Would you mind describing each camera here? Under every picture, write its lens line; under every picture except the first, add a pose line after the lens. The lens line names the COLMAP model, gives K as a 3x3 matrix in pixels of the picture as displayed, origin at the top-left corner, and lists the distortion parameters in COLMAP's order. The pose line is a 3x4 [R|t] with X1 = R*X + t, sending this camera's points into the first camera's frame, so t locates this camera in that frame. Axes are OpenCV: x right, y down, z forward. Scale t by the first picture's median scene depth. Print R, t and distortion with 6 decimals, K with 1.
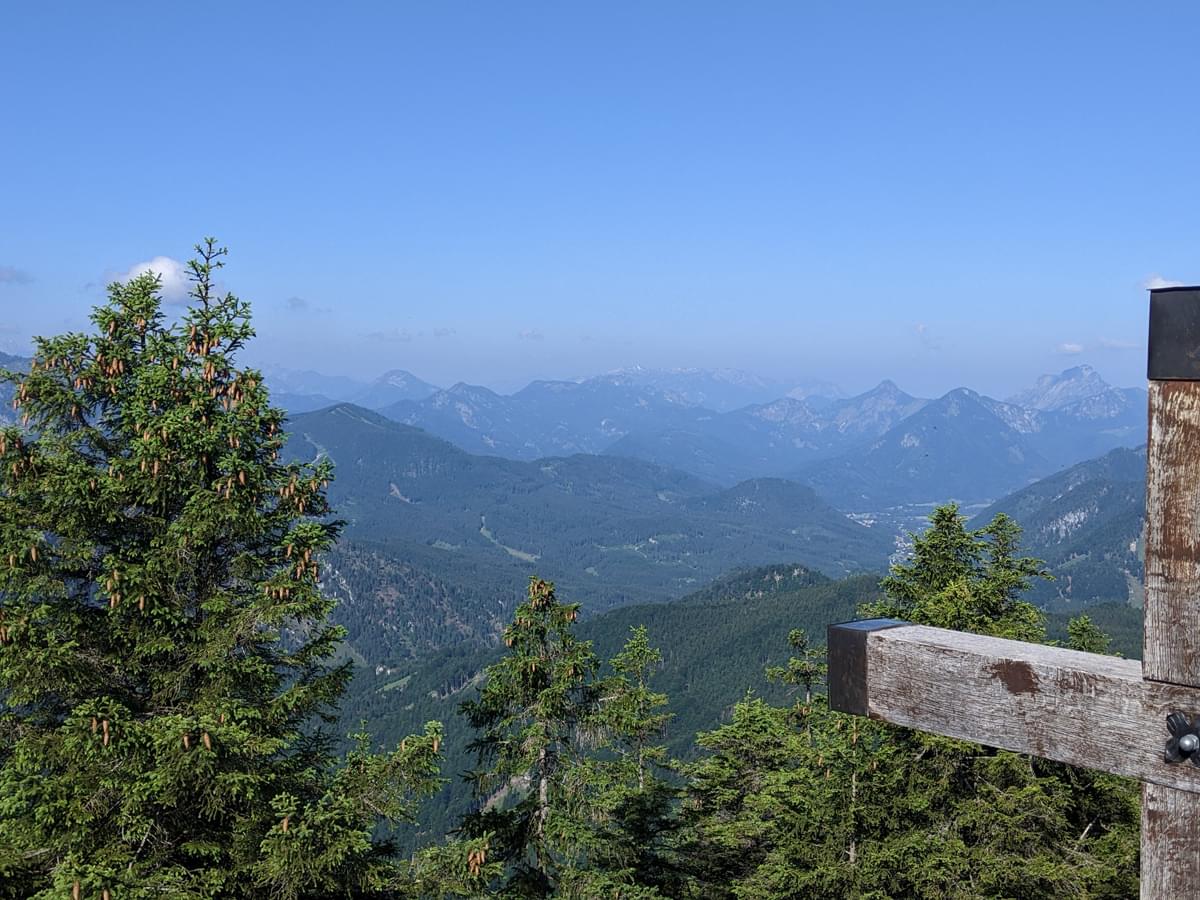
lens RADIAL K [[1341.4, 0, 600.0], [0, 1341.4, 450.0], [0, 0, 1]] dist [0.177269, -0.498092]
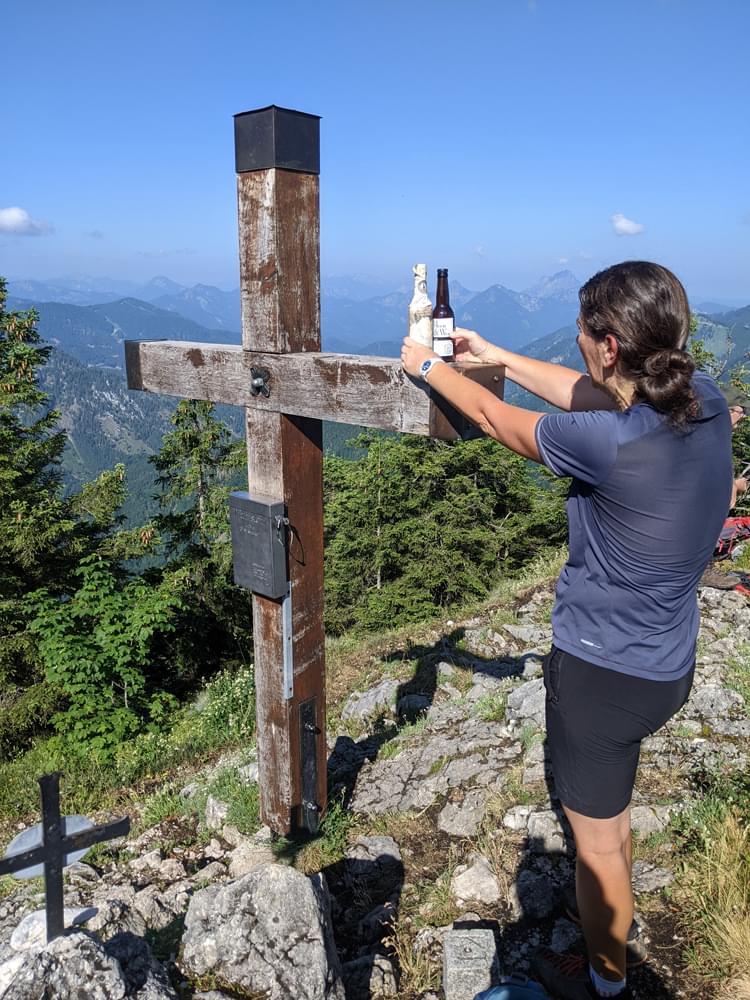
lens RADIAL K [[770.5, 0, 375.0], [0, 770.5, 500.0], [0, 0, 1]] dist [0.068378, -0.004187]
pose [[0.996386, -0.033161, 0.078205, 0.108776], [0.015726, 0.976749, 0.213809, 0.032193], [-0.083477, -0.211806, 0.973740, -0.014817]]
